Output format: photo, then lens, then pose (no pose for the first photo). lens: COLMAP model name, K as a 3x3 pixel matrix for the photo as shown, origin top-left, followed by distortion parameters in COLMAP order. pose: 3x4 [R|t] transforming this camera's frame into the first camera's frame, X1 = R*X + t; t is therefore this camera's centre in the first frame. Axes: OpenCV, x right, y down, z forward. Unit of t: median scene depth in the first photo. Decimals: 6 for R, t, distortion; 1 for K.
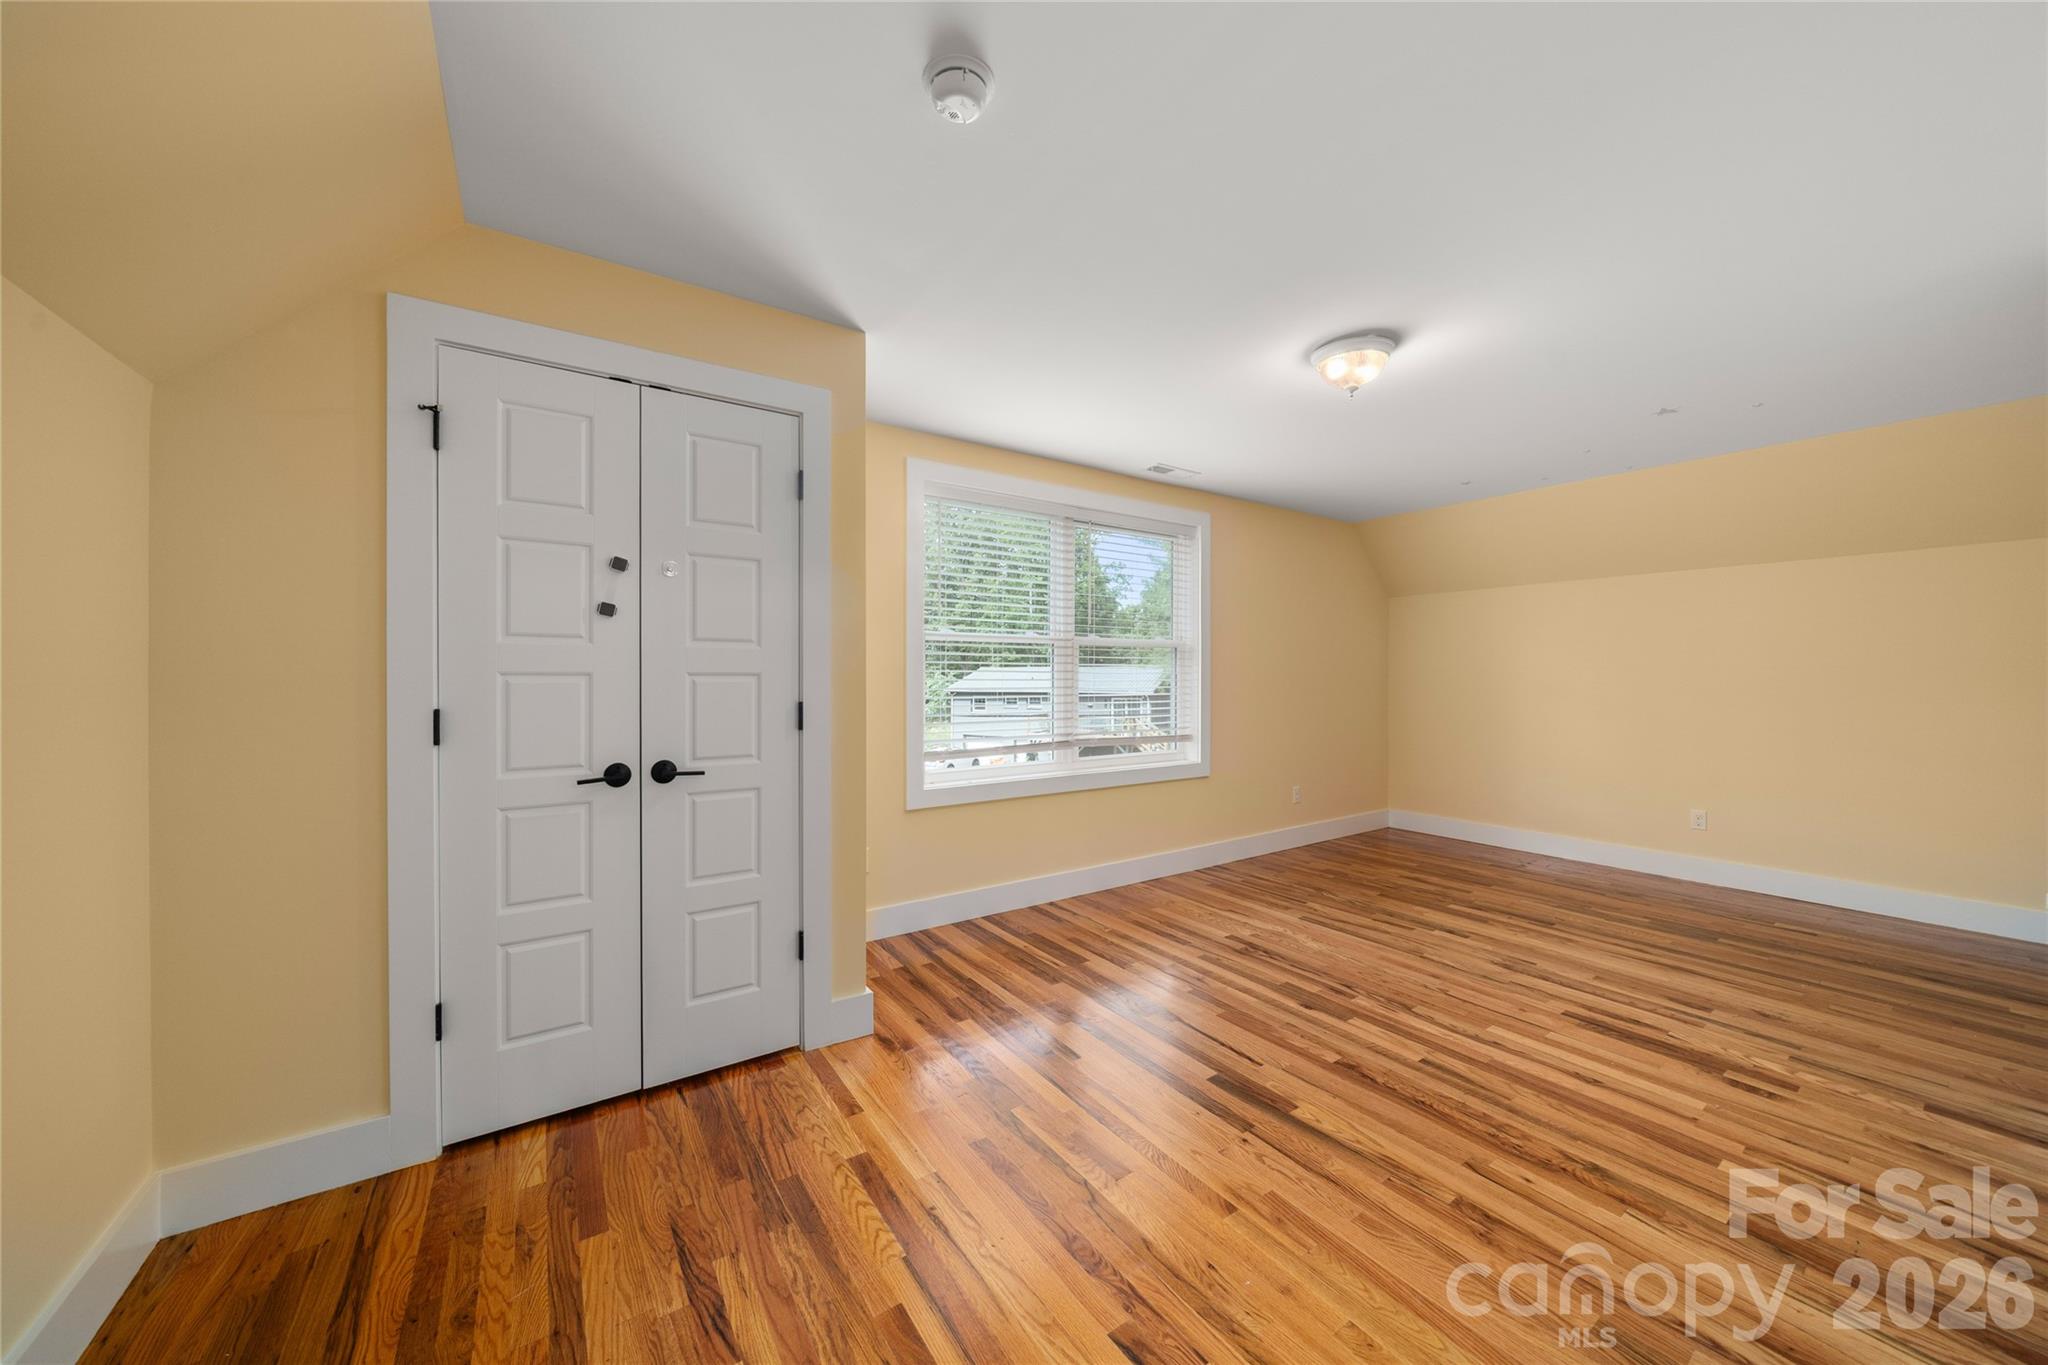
lens RADIAL K [[722.9, 0, 1027.9], [0, 722.9, 682.5], [0, 0, 1]] dist [-0.001926, -0.000017]
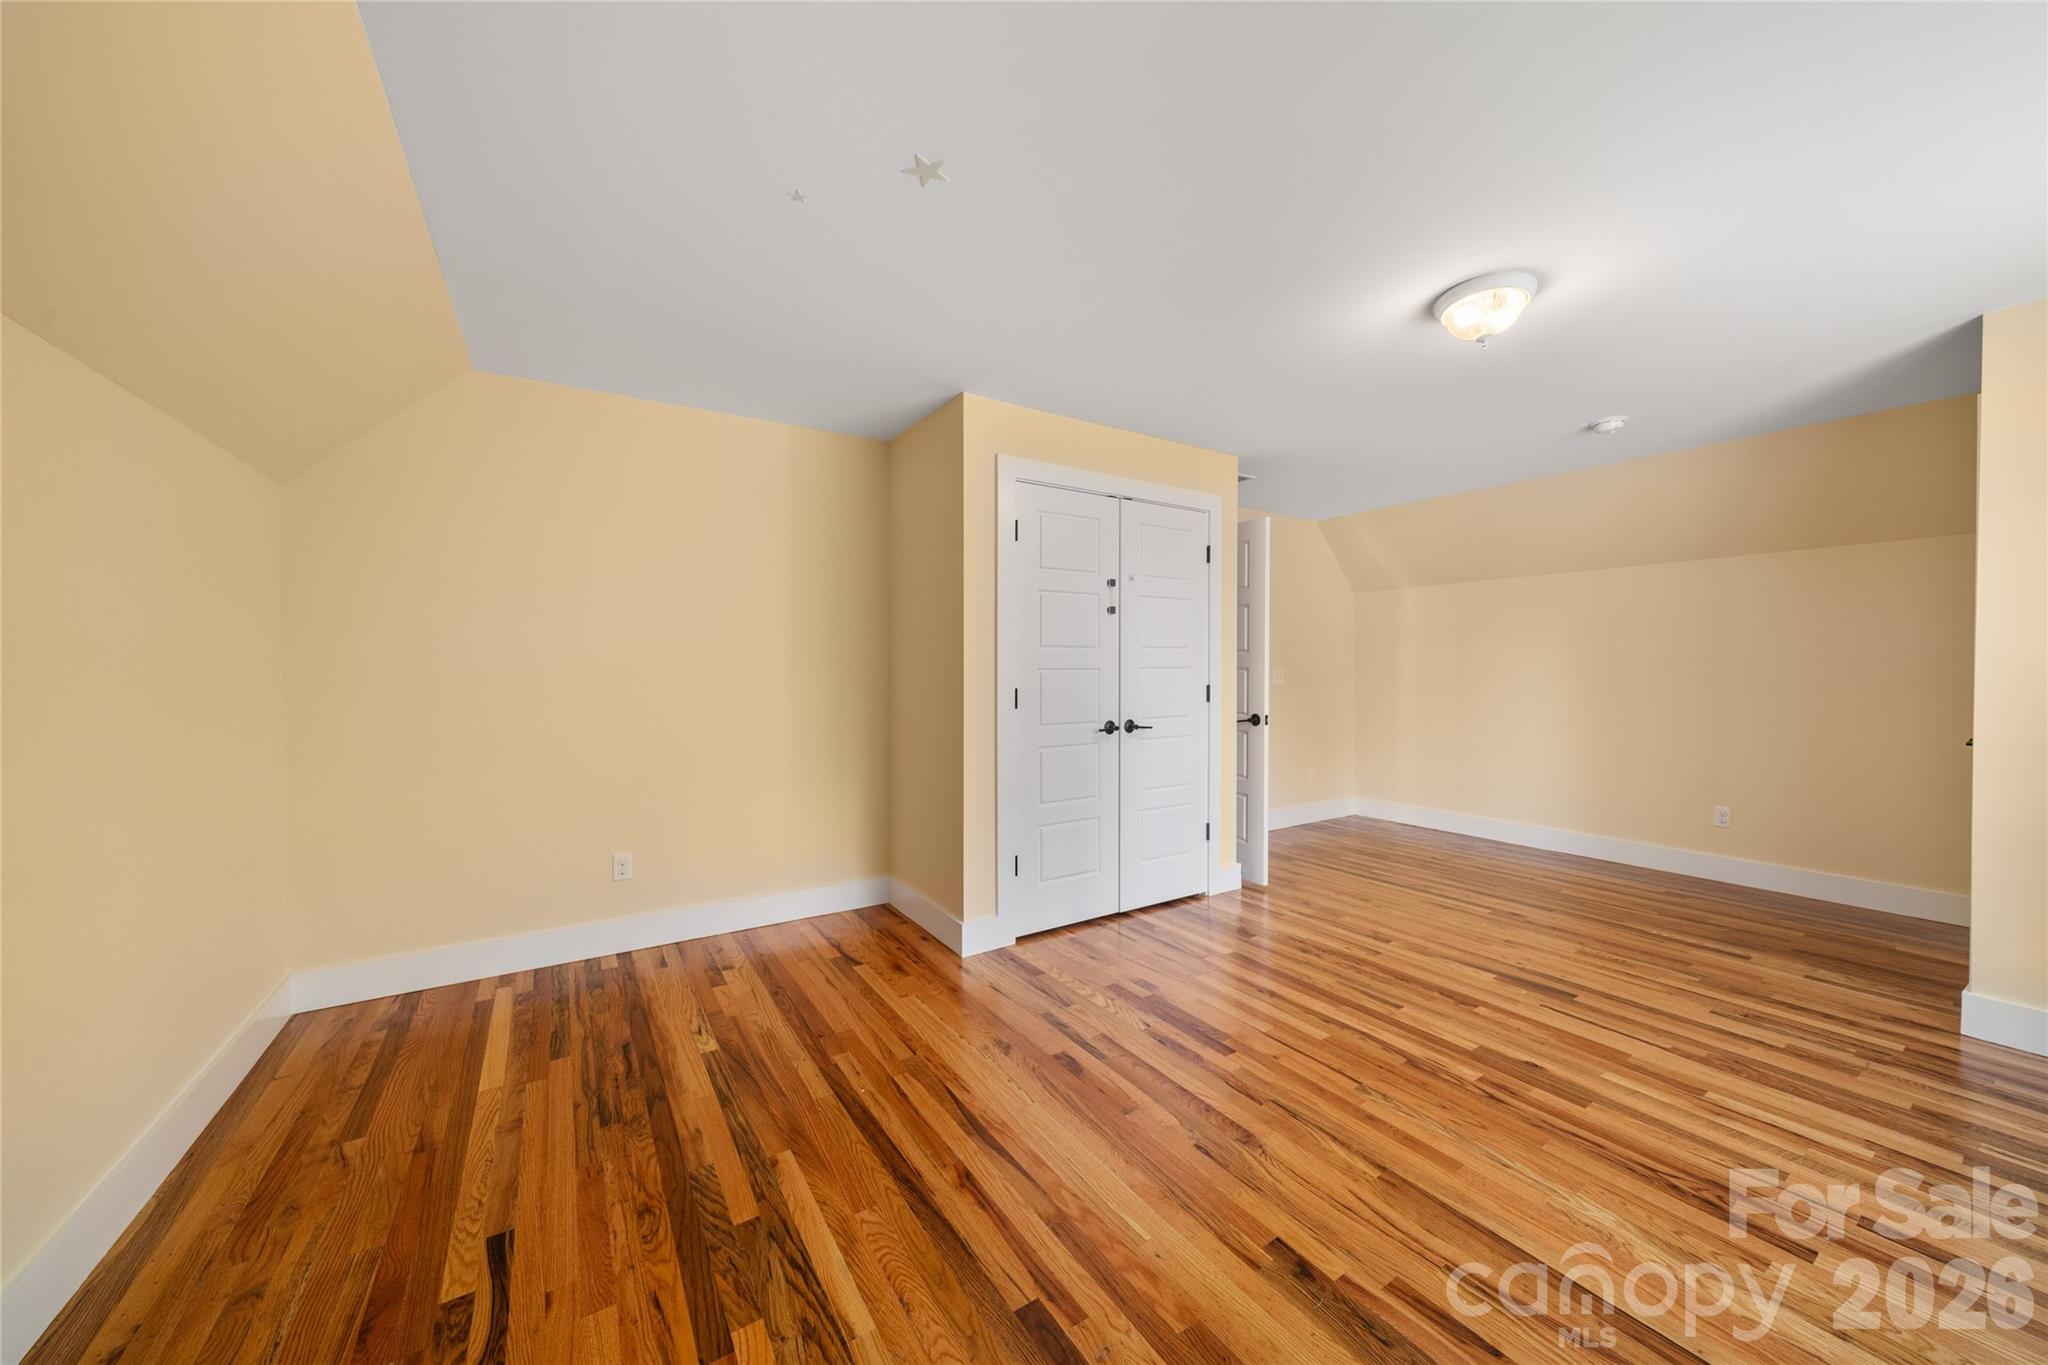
lens RADIAL K [[722.9, 0, 1024.0], [0, 722.9, 674.7], [0, 0, 1]] dist [-0.001926, -0.000017]
pose [[-0.999777, -0.003013, 0.020914, 1.029262], [-0.002544, 0.999745, 0.022428, -0.021619], [-0.020976, 0.022370, -0.999530, 1.971414]]
